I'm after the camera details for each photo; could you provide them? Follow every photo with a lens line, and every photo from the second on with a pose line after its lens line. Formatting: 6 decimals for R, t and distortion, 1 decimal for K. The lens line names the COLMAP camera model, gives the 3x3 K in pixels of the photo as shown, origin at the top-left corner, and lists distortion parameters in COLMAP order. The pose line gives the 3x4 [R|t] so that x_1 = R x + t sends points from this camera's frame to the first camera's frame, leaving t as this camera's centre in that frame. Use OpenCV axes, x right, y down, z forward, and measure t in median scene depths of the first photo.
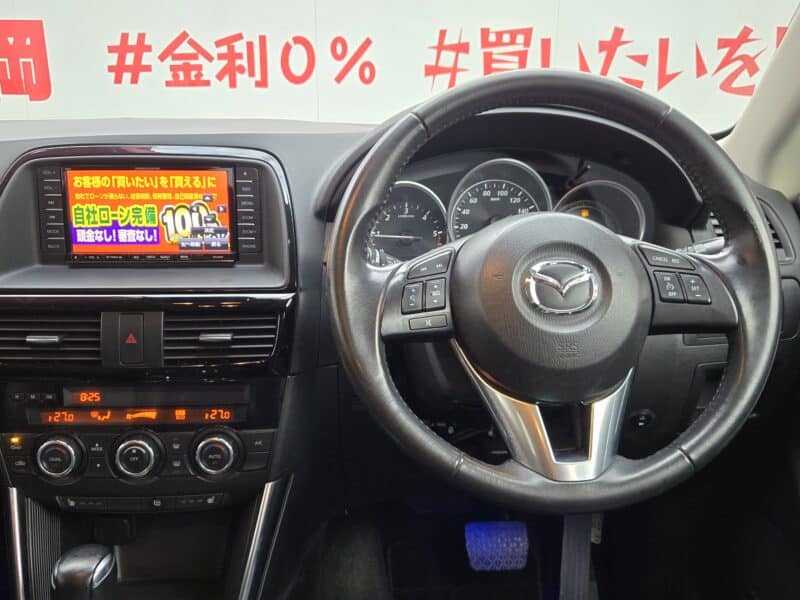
lens RADIAL K [[732.7, 0, 390.5], [0, 732.7, 298.5], [0, 0, 1]] dist [0.027944, 0.001264]
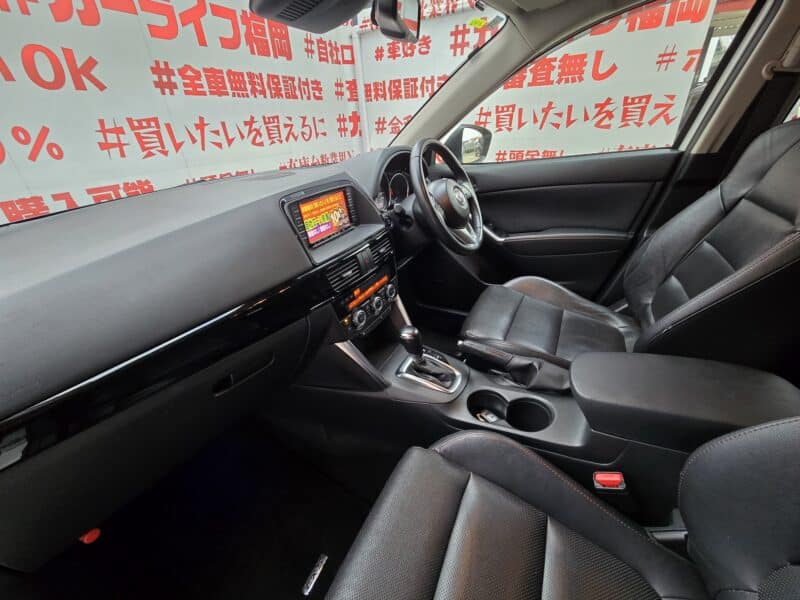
lens RADIAL K [[320.7, 0, 400.0], [0, 320.7, 300.0], [0, 0, 1]] dist [-0.007178, 0.000359]
pose [[0.486051, -0.444939, 0.752186, -1.077539], [0.299928, 0.893345, 0.334631, -0.146974], [-0.820852, 0.062954, 0.567661, 0.257997]]
